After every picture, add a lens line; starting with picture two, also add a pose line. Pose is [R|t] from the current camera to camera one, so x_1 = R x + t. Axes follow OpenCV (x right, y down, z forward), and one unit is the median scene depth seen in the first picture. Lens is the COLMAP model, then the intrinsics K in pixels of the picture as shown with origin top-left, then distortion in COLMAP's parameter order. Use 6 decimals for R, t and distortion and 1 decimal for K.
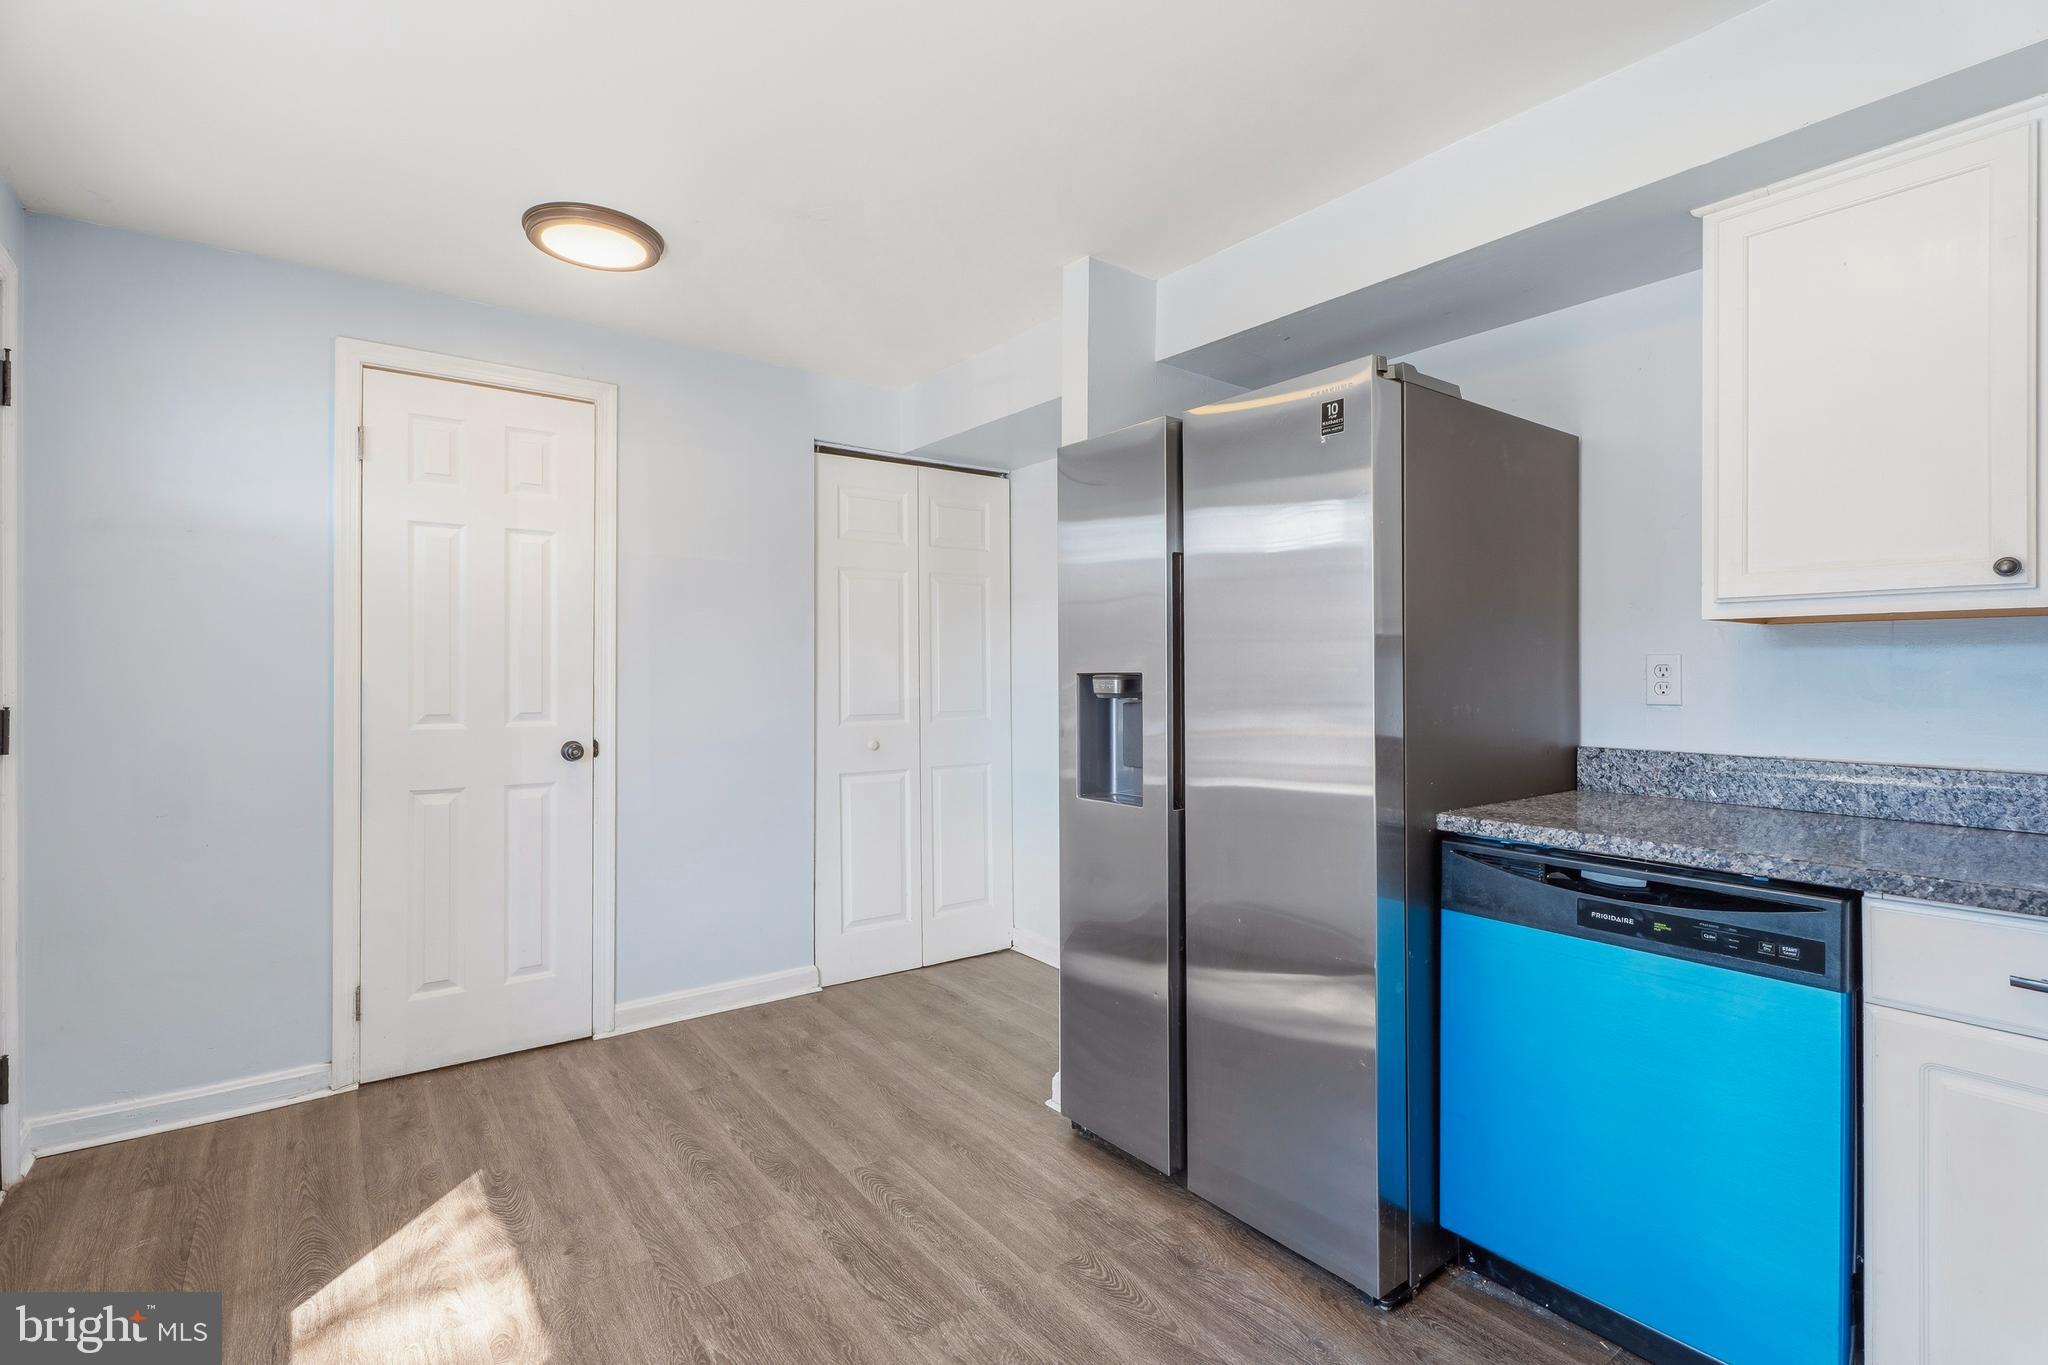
lens RADIAL K [[921.5, 0, 1013.1], [0, 921.5, 686.8], [0, 0, 1]] dist [-0.000341, 0.000125]
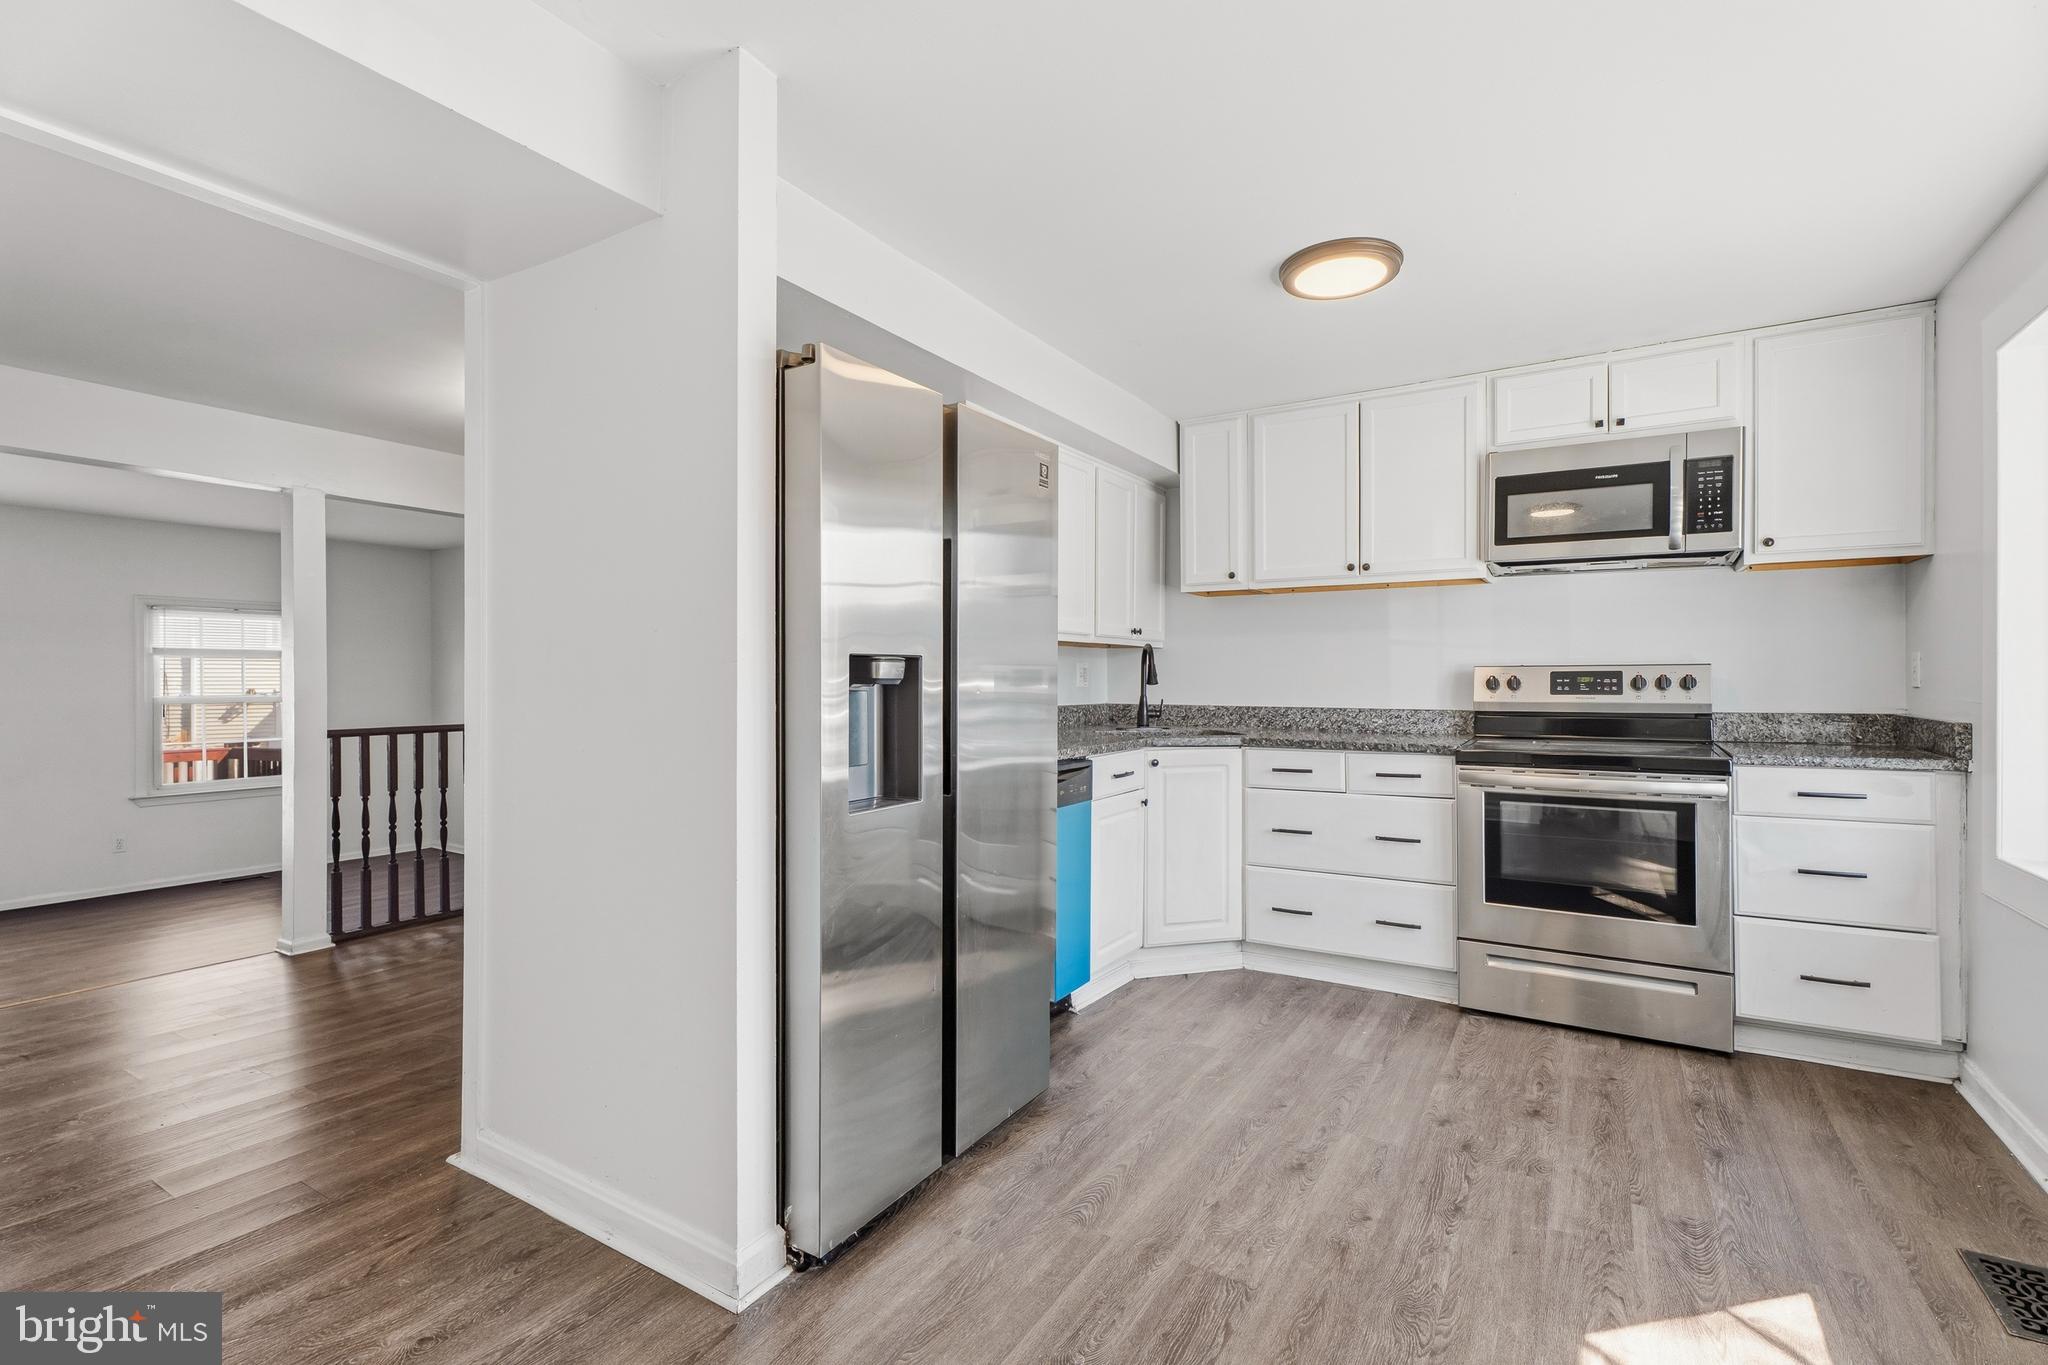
lens RADIAL K [[921.5, 0, 1013.1], [0, 921.5, 686.8], [0, 0, 1]] dist [-0.000341, 0.000125]
pose [[-0.356211, -0.013054, 0.934314, -0.820222], [0.007694, 0.999828, 0.016903, 0.001655], [-0.934374, 0.013209, -0.356049, 1.348139]]
